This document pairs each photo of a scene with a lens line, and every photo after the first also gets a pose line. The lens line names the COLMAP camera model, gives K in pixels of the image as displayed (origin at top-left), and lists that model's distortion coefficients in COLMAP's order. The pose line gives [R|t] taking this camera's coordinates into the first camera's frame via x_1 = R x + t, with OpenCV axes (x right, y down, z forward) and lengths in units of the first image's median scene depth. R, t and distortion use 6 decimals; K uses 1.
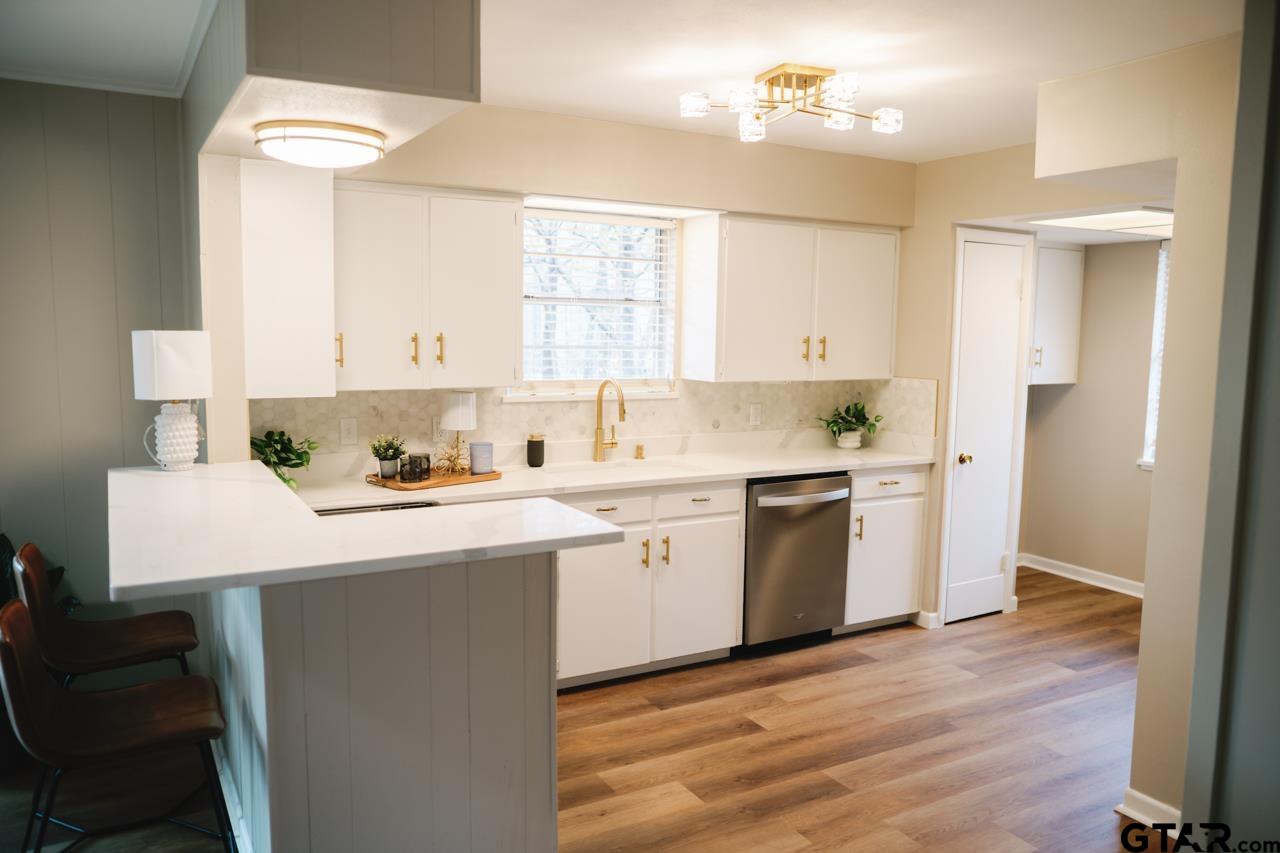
lens RADIAL K [[938.6, 0, 633.9], [0, 938.6, 420.7], [0, 0, 1]] dist [-0.045674, 0.052447]
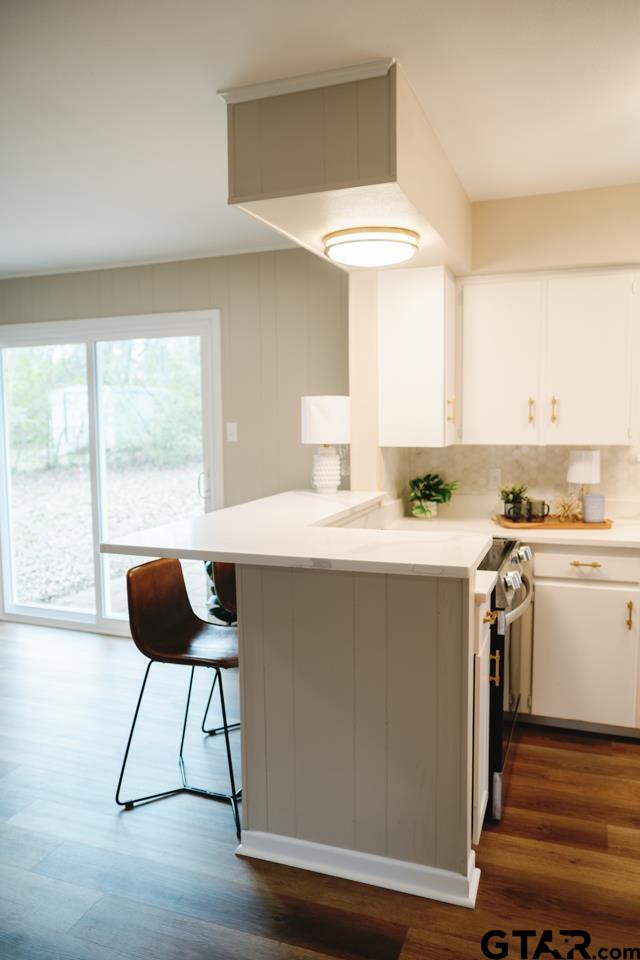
lens RADIAL K [[704.0, 0, 318.9], [0, 704.0, 483.1], [0, 0, 1]] dist [-0.045674, 0.052447]
pose [[0.644577, 0.068189, -0.761493, 0.249028], [-0.060945, 0.997428, 0.037729, -0.003010], [0.762107, 0.022090, 0.647075, 0.208271]]
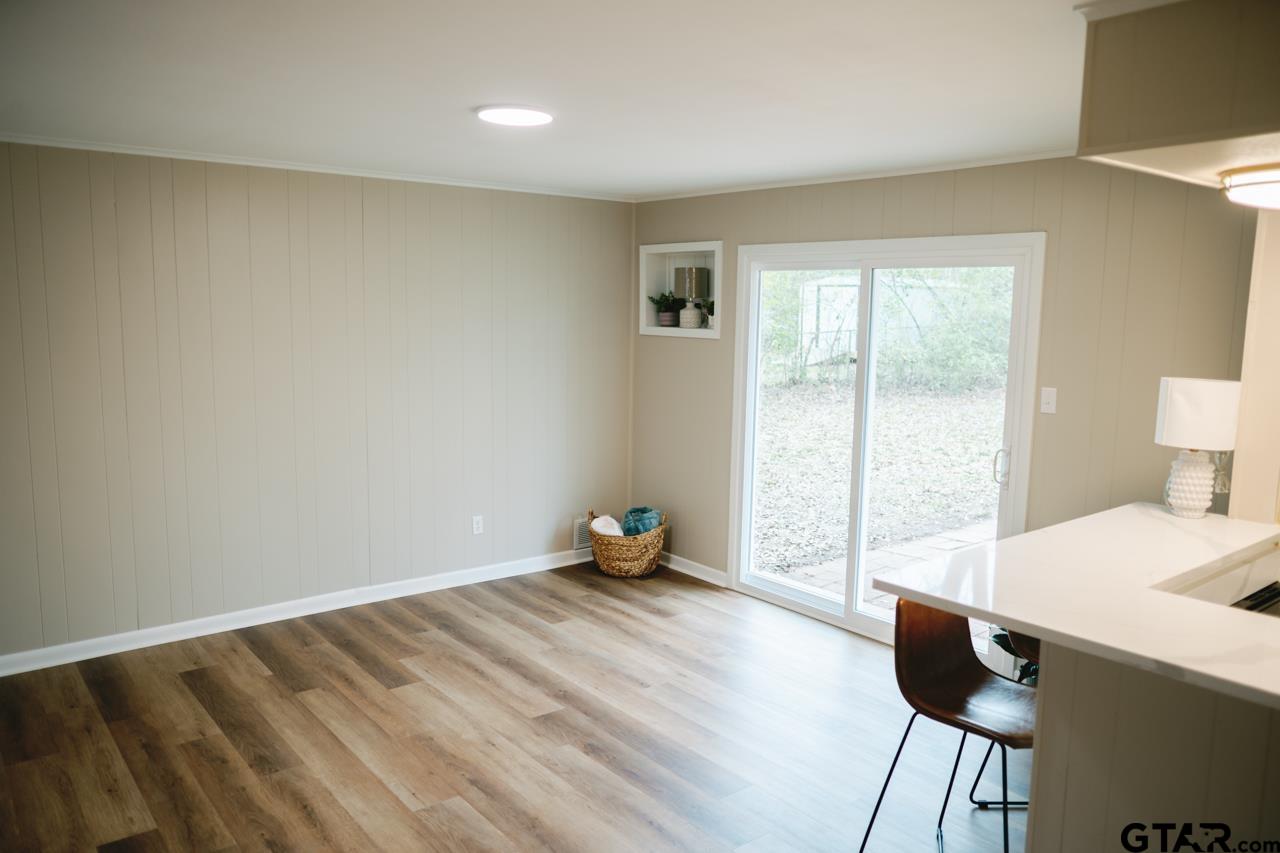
lens RADIAL K [[938.6, 0, 646.2], [0, 938.6, 437.7], [0, 0, 1]] dist [-0.045674, 0.052447]
pose [[0.176083, 0.140300, -0.974326, 0.279665], [-0.103574, 0.986937, 0.123398, -0.070172], [0.978911, 0.079187, 0.188314, 0.169444]]
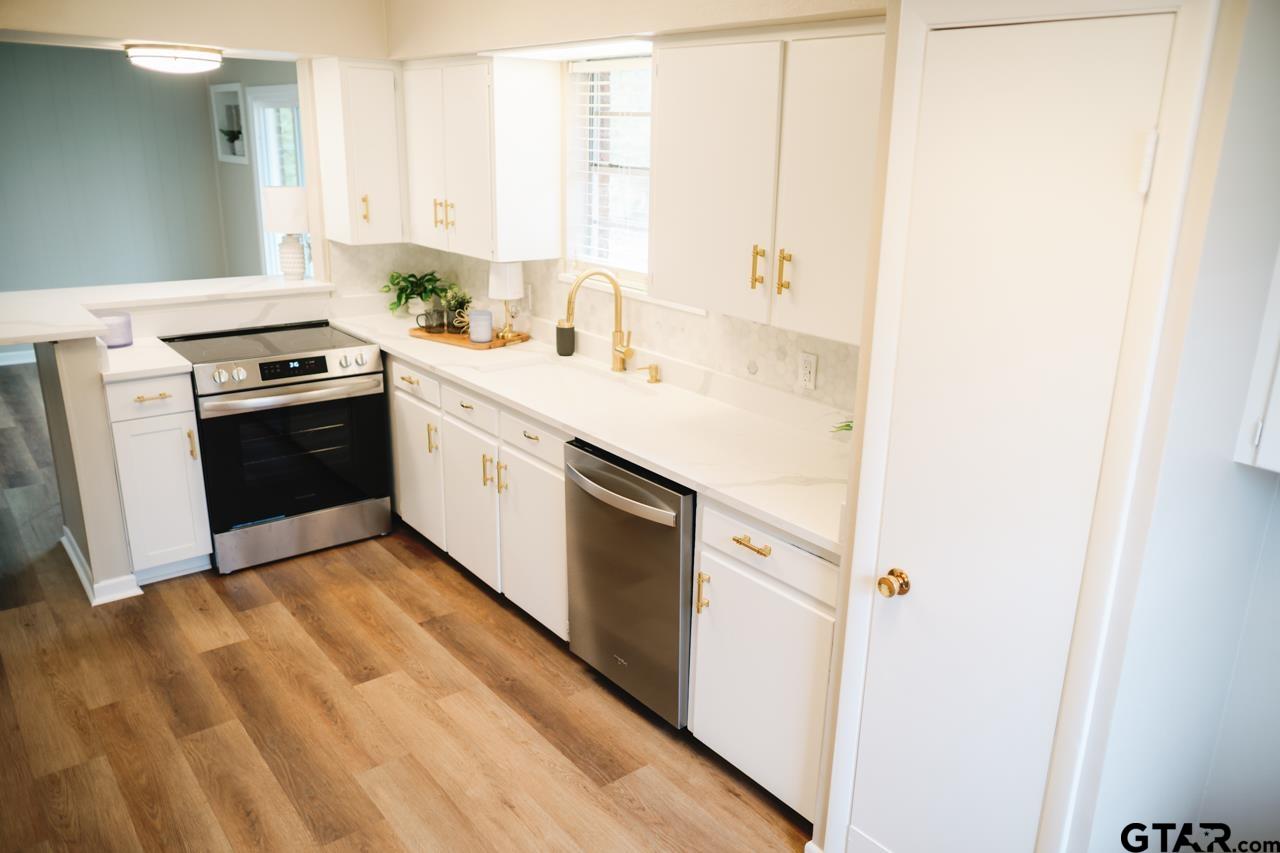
lens RADIAL K [[938.6, 0, 683.7], [0, 938.6, 422.0], [0, 0, 1]] dist [-0.045674, 0.052447]
pose [[0.189492, 0.280043, -0.941100, 0.844032], [-0.126428, 0.957445, 0.259451, -0.148319], [0.973709, 0.069818, 0.216833, 0.975362]]
